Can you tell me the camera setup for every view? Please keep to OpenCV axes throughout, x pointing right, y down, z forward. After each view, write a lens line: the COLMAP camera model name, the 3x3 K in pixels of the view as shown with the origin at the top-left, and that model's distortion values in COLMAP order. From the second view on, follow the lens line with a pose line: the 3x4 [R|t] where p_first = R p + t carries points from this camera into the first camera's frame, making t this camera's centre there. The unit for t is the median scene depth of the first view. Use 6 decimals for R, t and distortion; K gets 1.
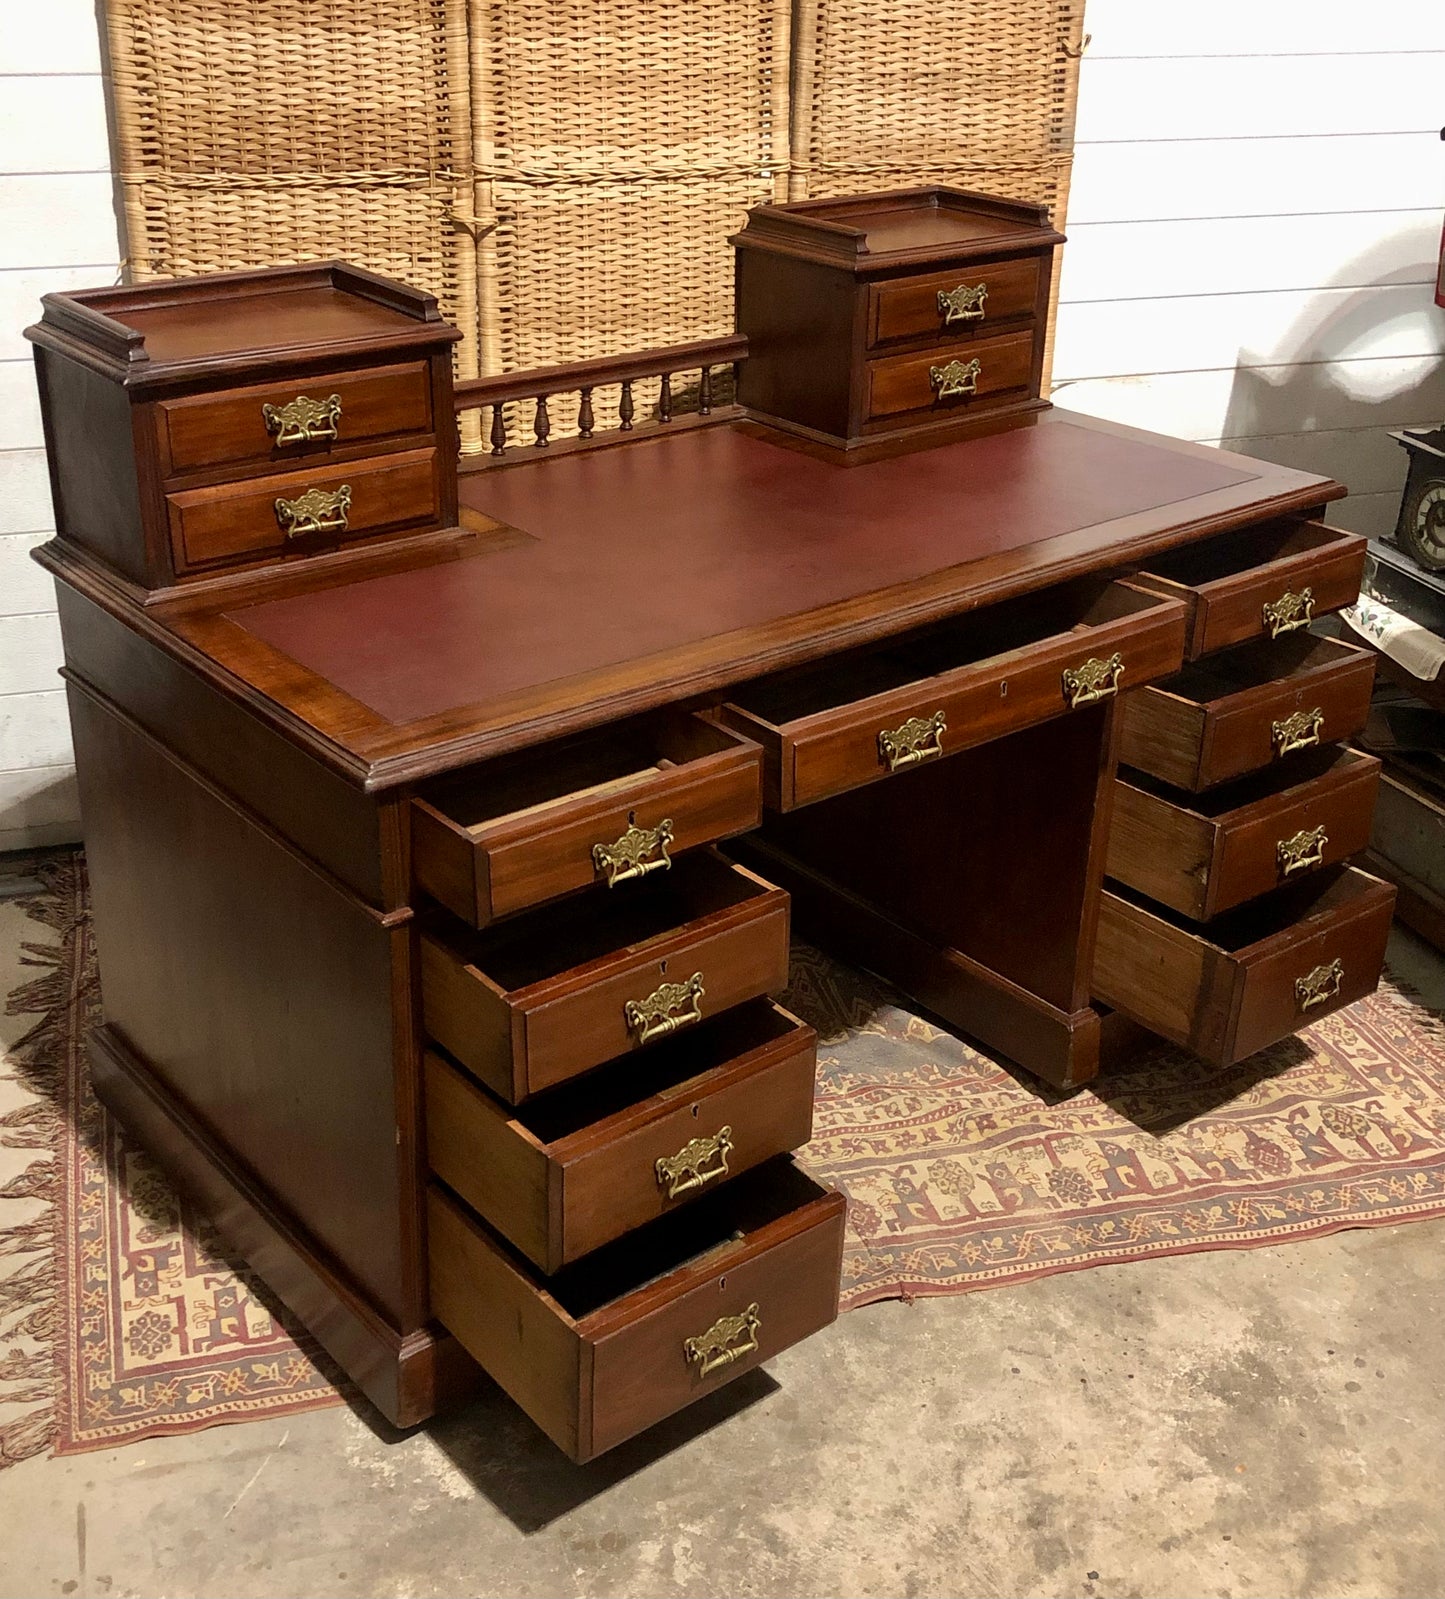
lens RADIAL K [[1934.3, 0, 687.6], [0, 1934.3, 804.9], [0, 0, 1]] dist [0.078208, -0.205206]
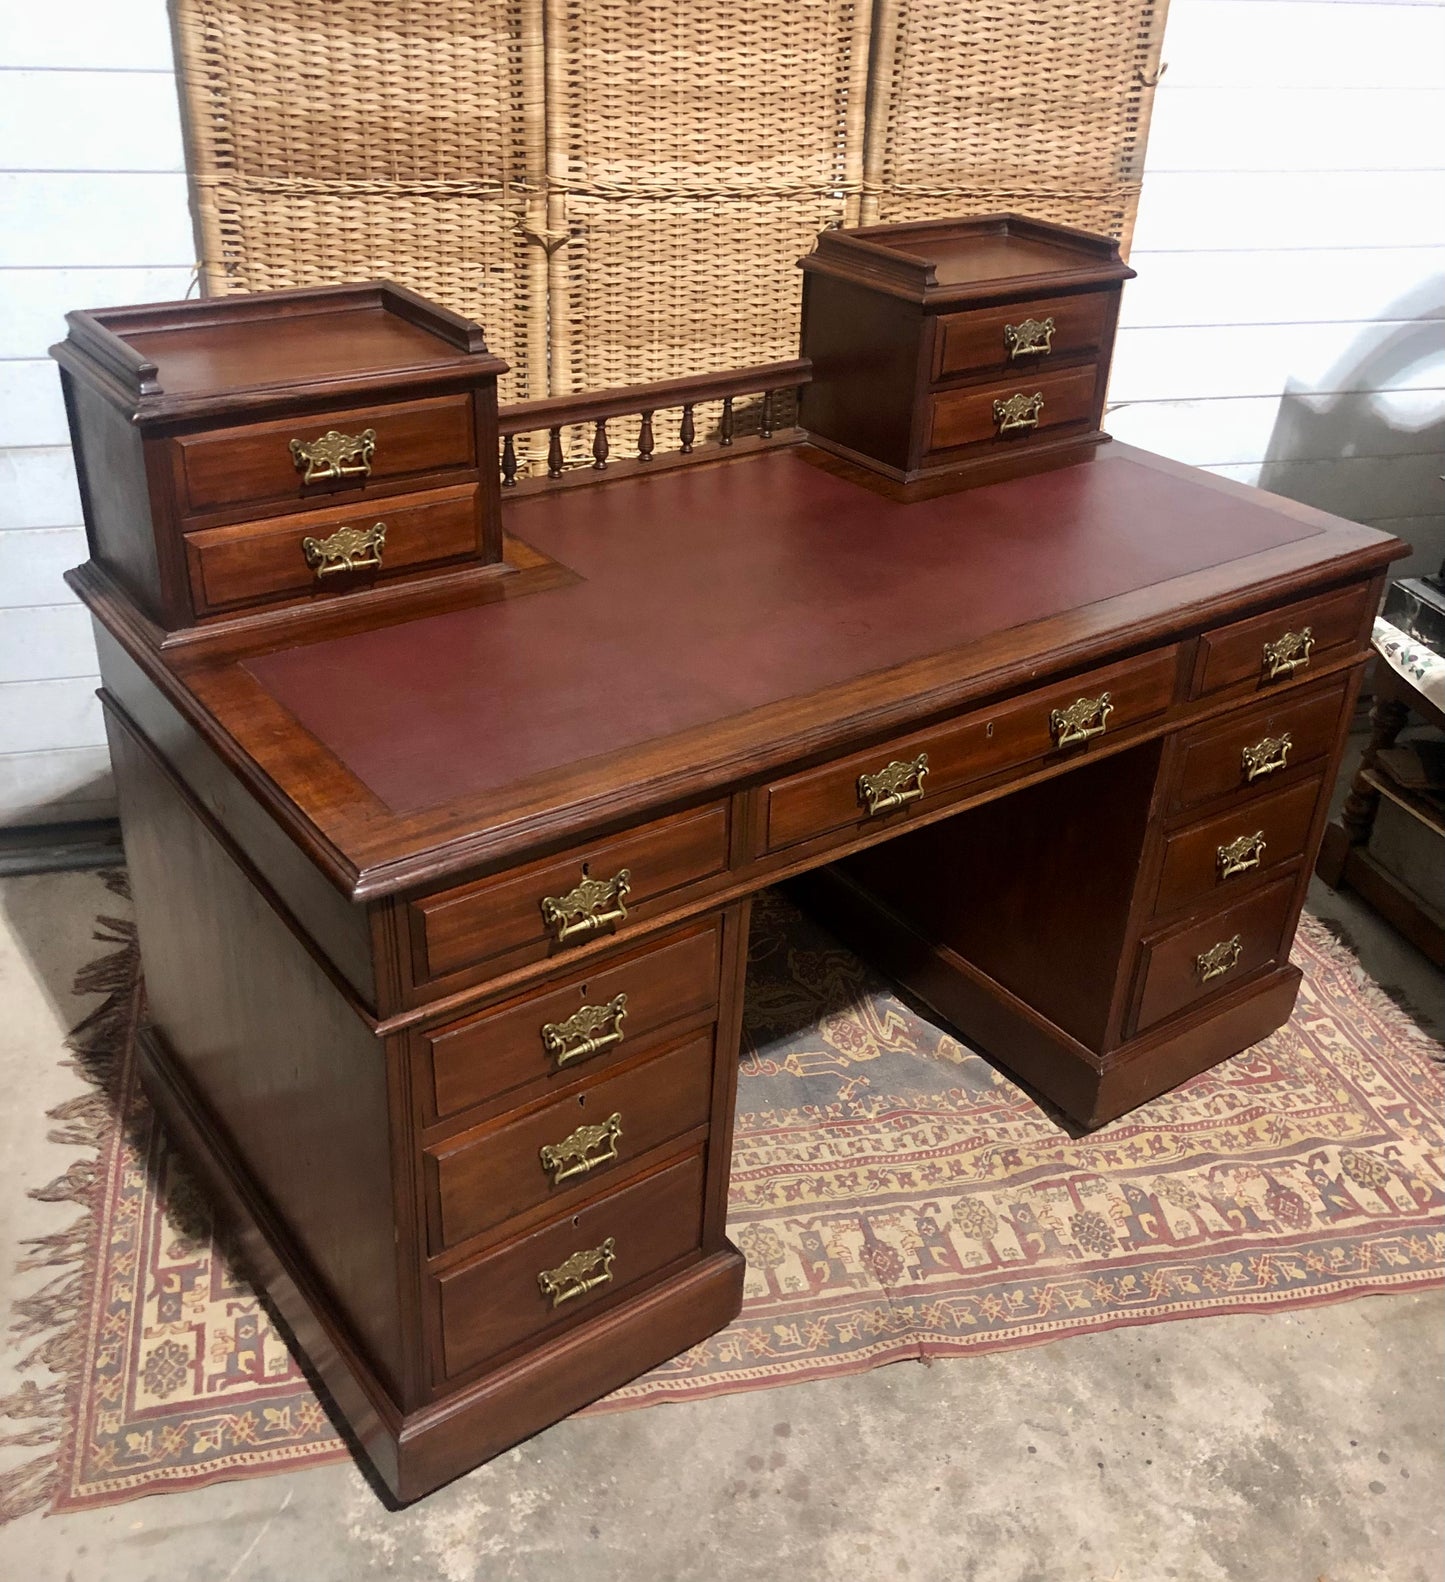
lens RADIAL K [[1593.4, 0, 722.5], [0, 1593.4, 791.0], [0, 0, 1]] dist [-0.007528, 0.050555]
pose [[0.998893, 0.042163, -0.020848, 0.011041], [-0.040810, 0.997271, 0.061527, -0.067050], [0.023385, -0.060608, 0.997888, 0.161719]]
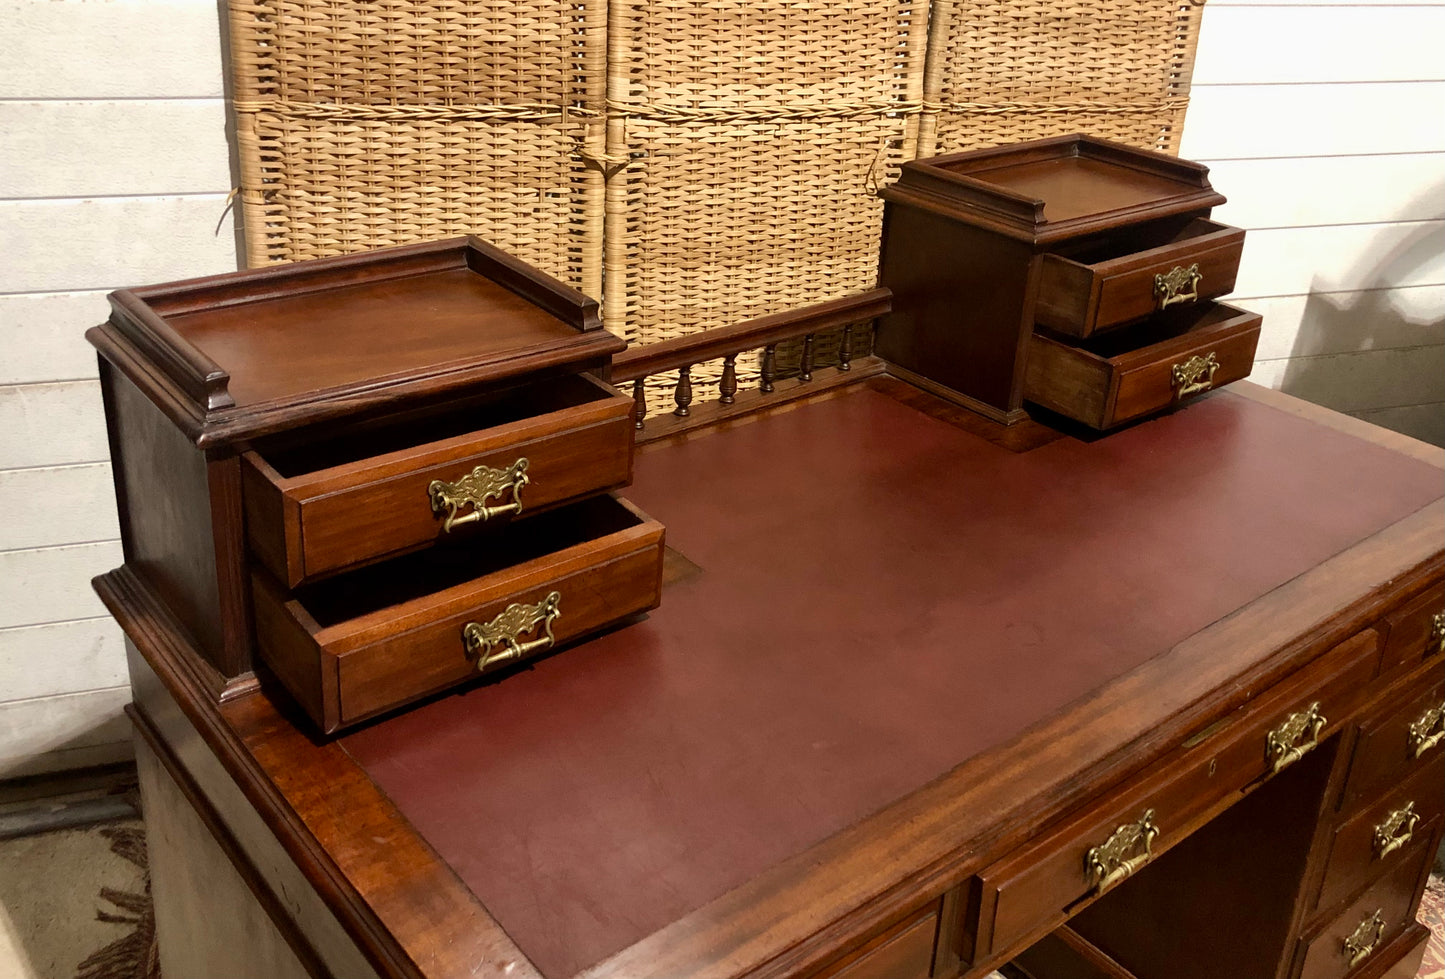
lens RADIAL K [[1412.6, 0, 714.8], [0, 1412.6, 431.5], [0, 0, 1]] dist [0.139508, -0.389761]
pose [[0.999223, 0.027723, 0.028000, -0.072483], [-0.026628, 0.998895, -0.038722, -0.140464], [-0.029042, 0.037947, 0.998858, 0.303347]]
